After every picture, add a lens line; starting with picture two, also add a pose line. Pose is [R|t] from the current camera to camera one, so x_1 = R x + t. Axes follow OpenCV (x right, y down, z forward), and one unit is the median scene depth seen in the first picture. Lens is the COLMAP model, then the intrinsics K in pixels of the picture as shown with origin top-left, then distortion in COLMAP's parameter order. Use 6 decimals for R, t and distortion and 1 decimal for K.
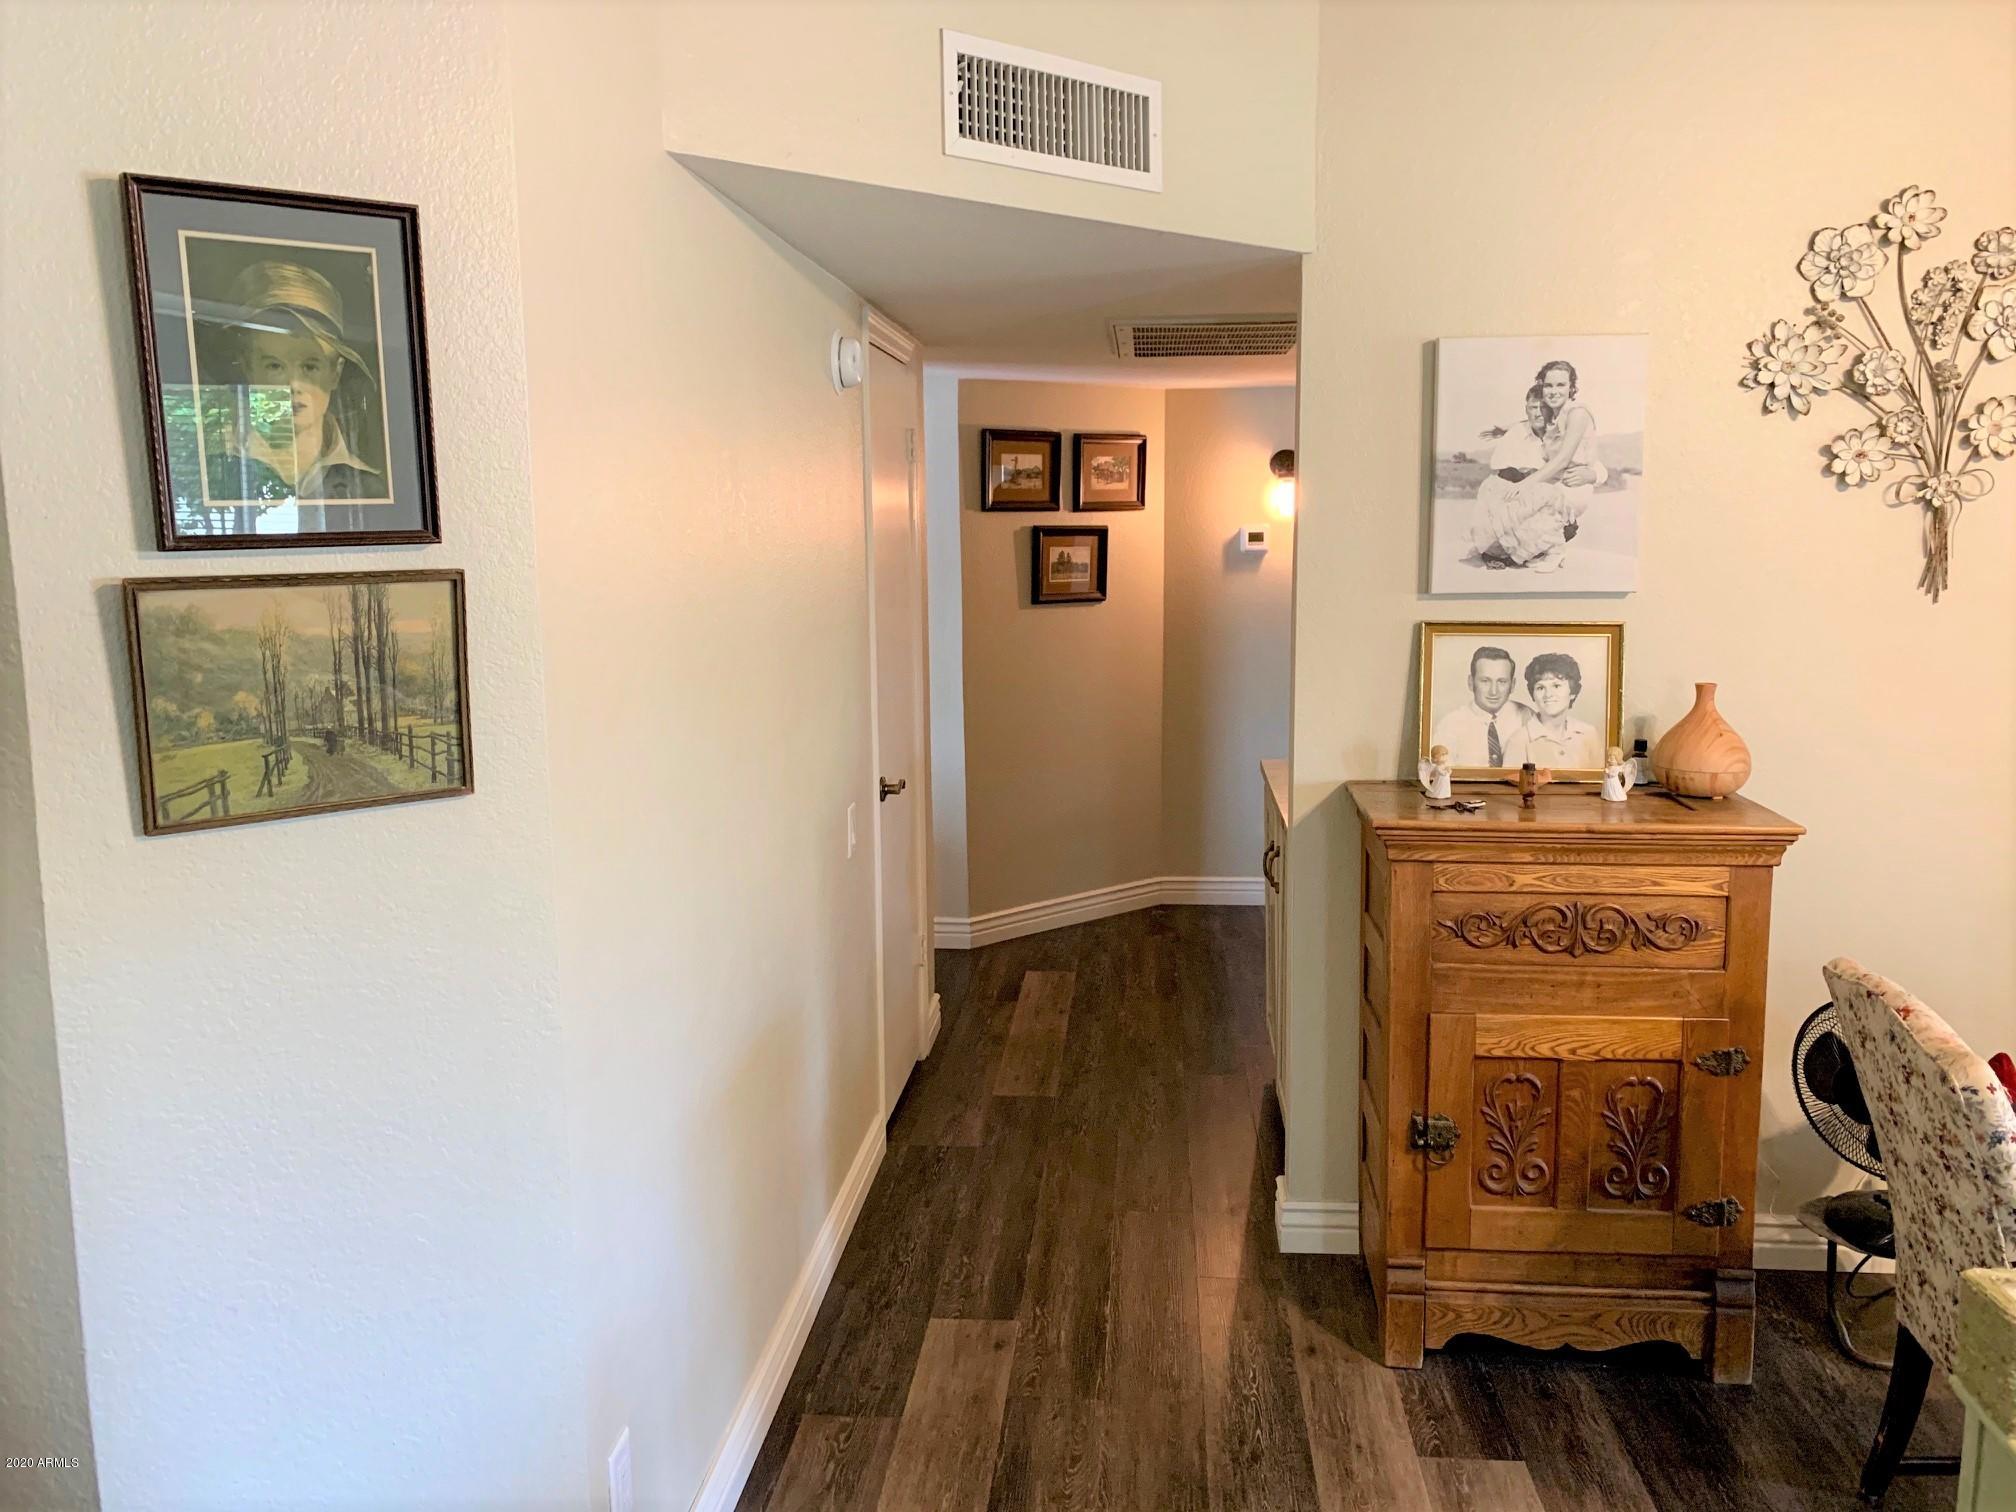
lens RADIAL K [[1530.5, 0, 1013.8], [0, 1530.5, 745.8], [0, 0, 1]] dist [0.002217, 0.002793]
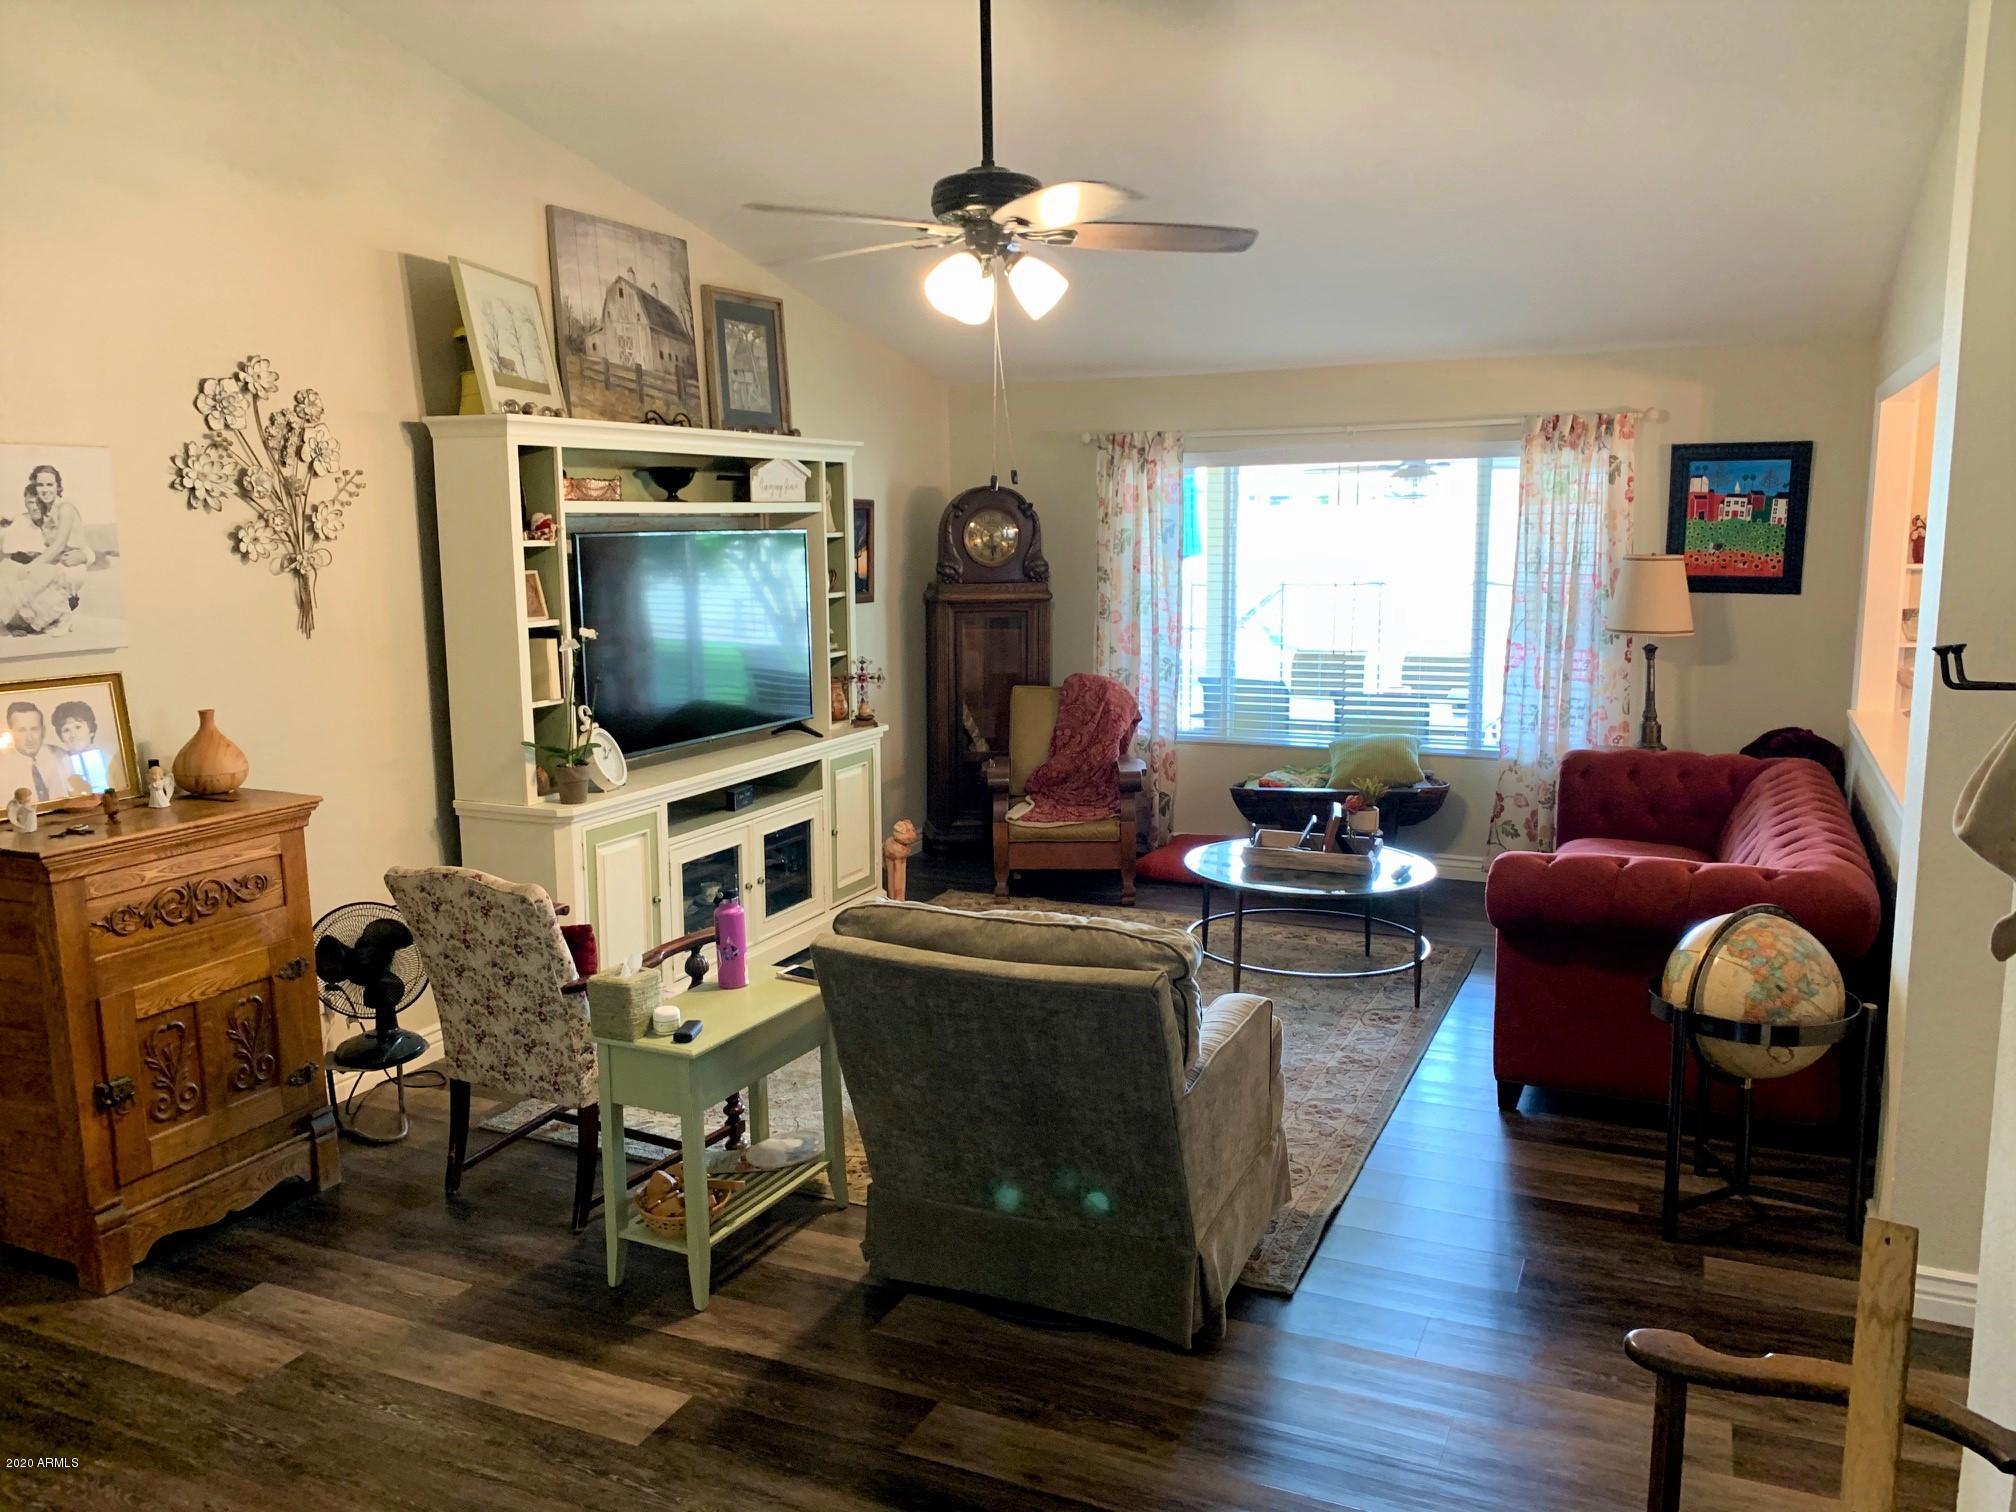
lens RADIAL K [[1530.5, 0, 1011.6], [0, 1530.5, 756.9], [0, 0, 1]] dist [0.002217, 0.002793]
pose [[0.331249, -0.143571, 0.932556, -0.578673], [0.140421, 0.984850, 0.101744, -0.037502], [-0.933036, 0.097248, 0.346391, -0.130571]]
